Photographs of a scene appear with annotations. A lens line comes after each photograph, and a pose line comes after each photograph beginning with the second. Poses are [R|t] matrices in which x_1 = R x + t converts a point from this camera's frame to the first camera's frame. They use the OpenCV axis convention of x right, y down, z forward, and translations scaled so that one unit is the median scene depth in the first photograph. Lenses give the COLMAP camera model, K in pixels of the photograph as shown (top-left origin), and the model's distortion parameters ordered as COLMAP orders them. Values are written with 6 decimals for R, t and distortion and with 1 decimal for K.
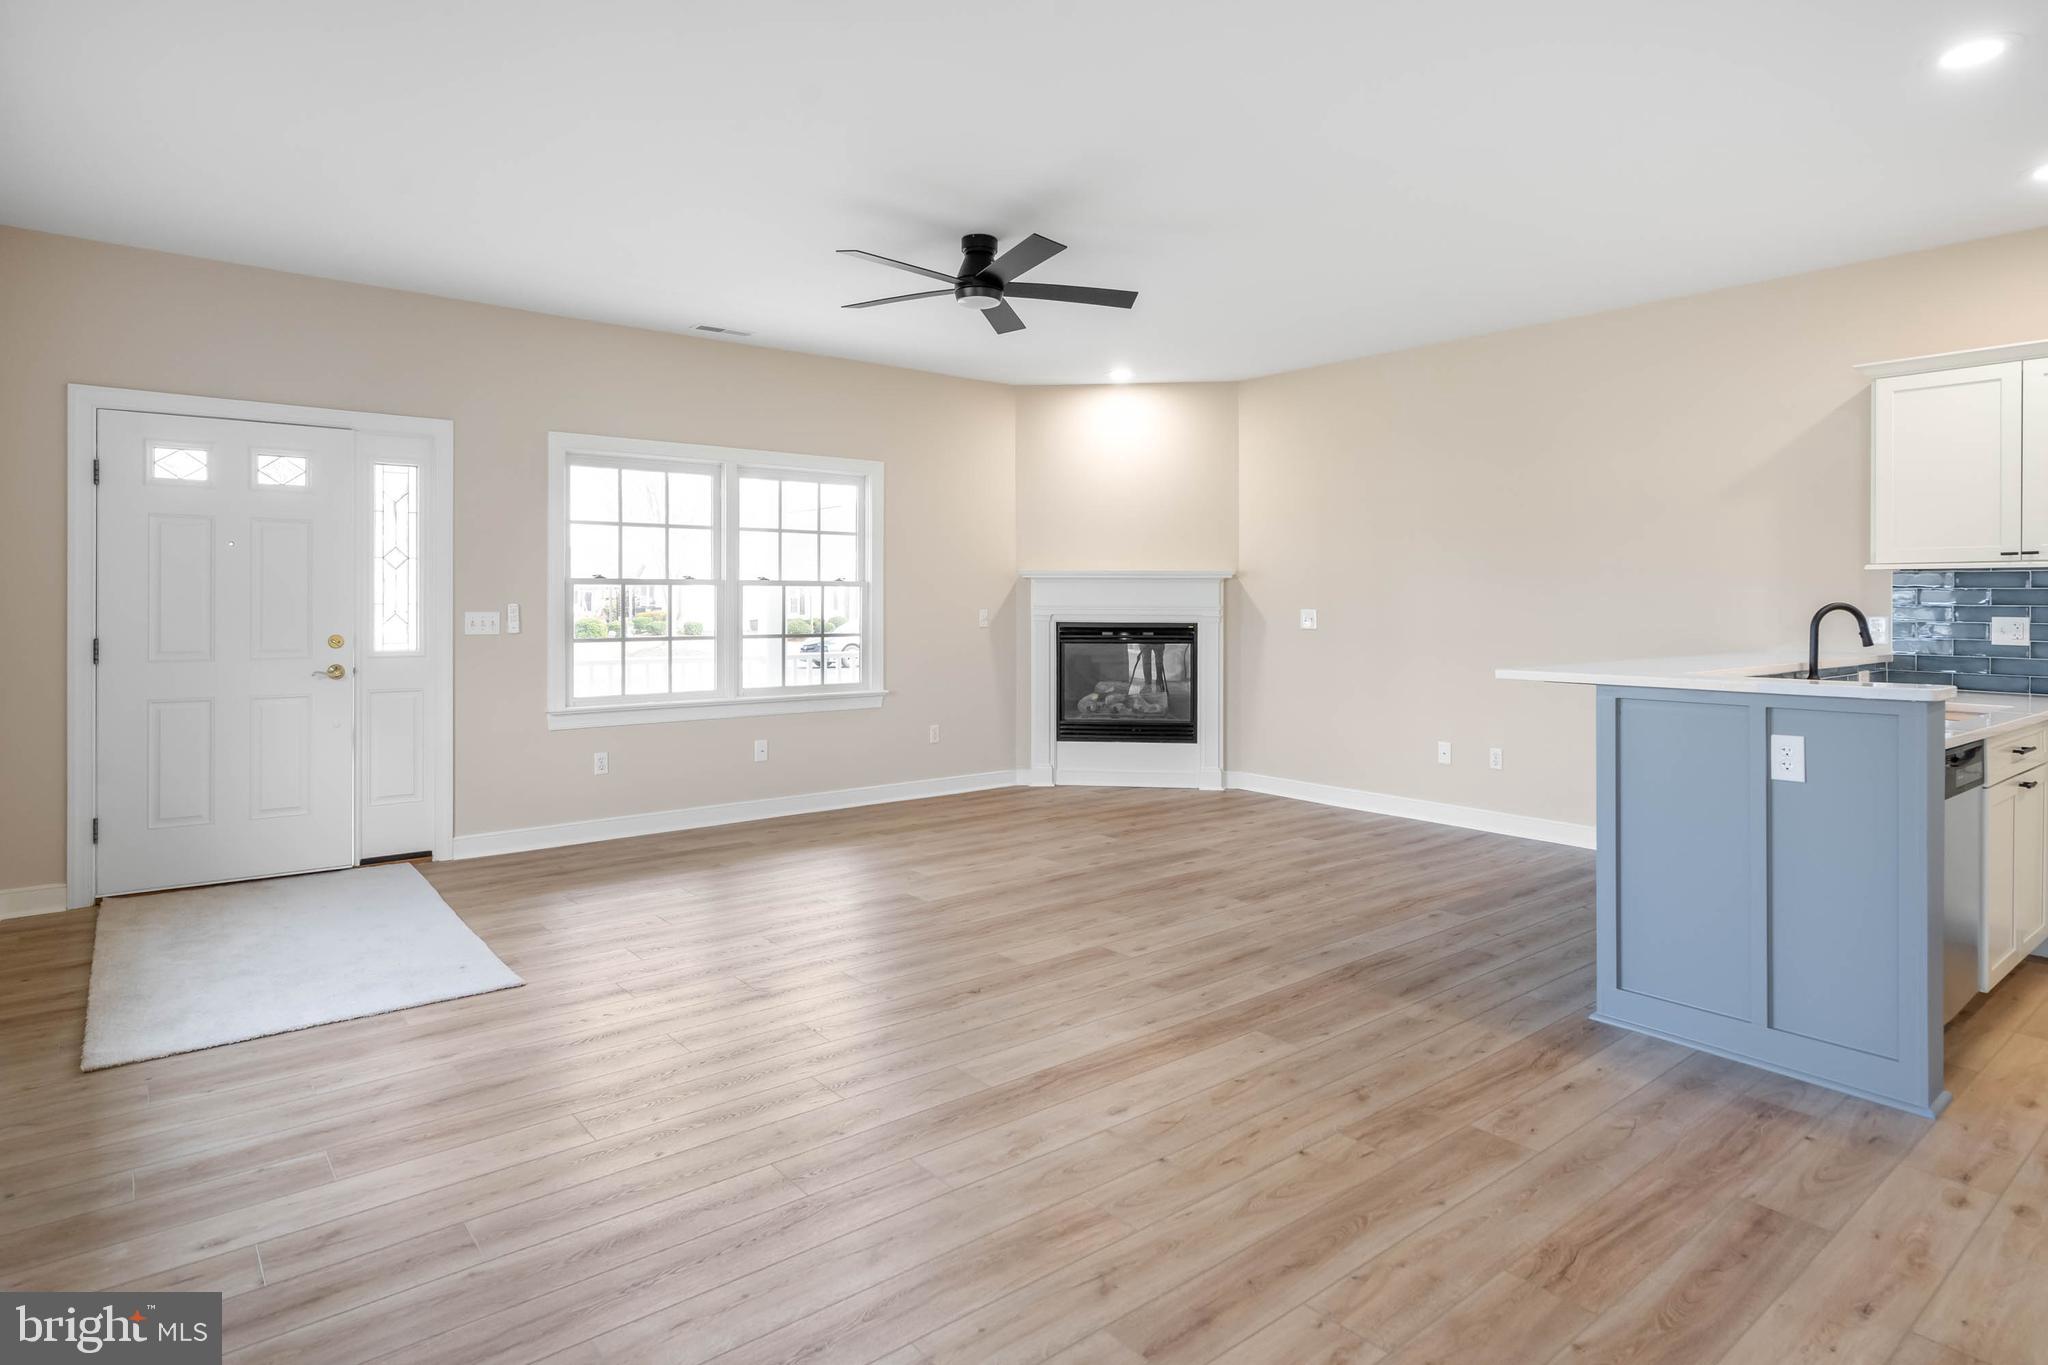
lens RADIAL K [[1112.3, 0, 1035.7], [0, 1112.3, 608.4], [0, 0, 1]] dist [0.008537, 0.000091]
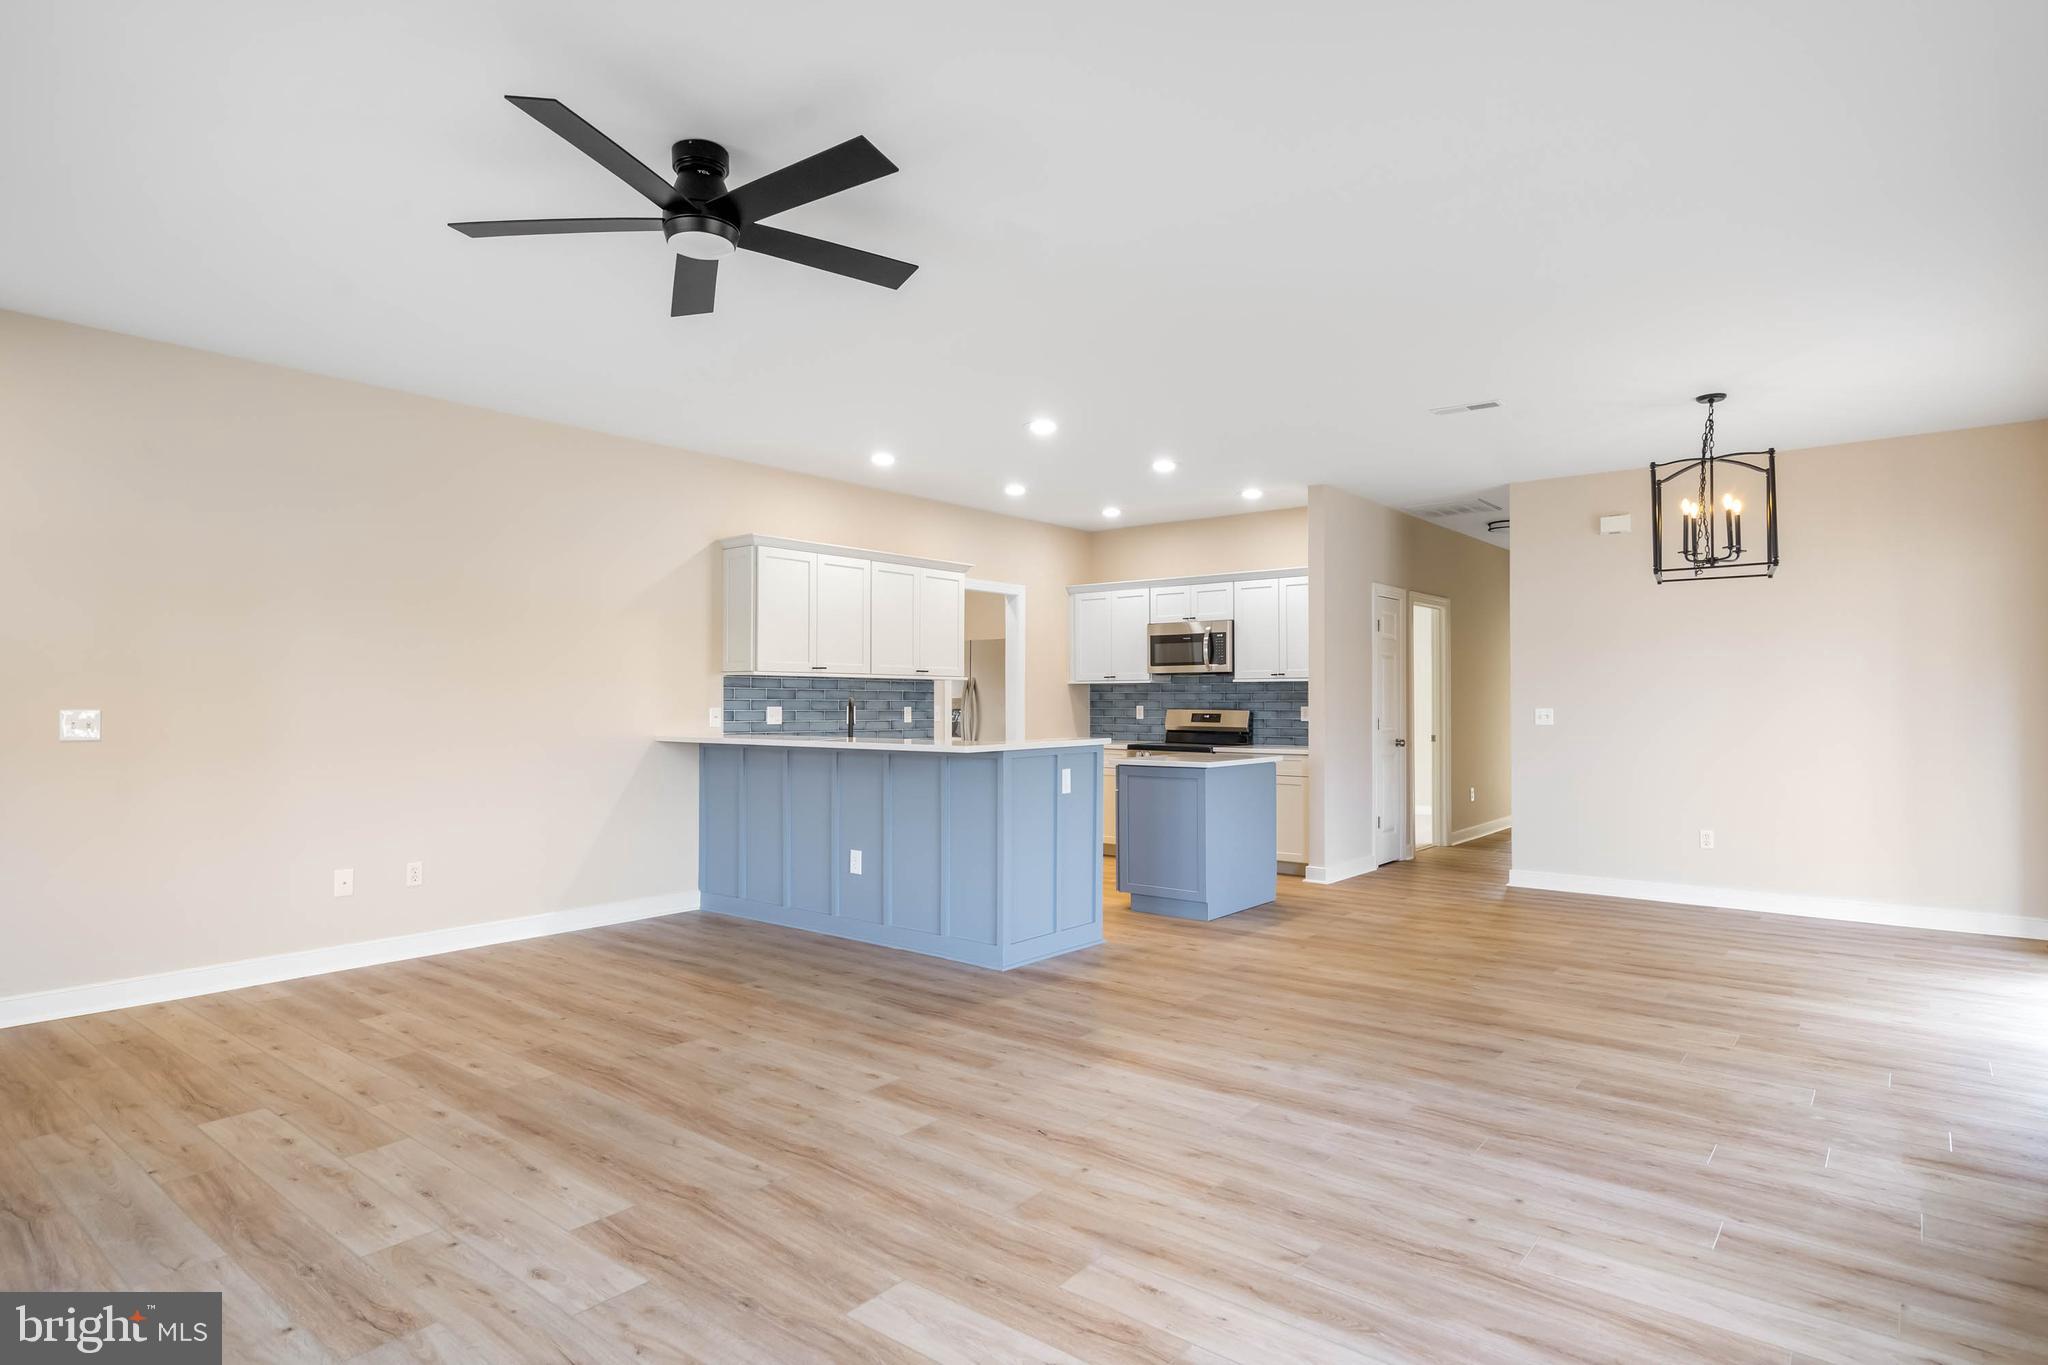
lens RADIAL K [[1112.3, 0, 1022.0], [0, 1112.3, 695.7], [0, 0, 1]] dist [0.008537, 0.000091]
pose [[-0.215139, 0.007527, 0.976554, -1.111317], [-0.003744, 0.999957, -0.008532, 0.005706], [-0.976576, -0.005492, -0.215101, 1.461227]]
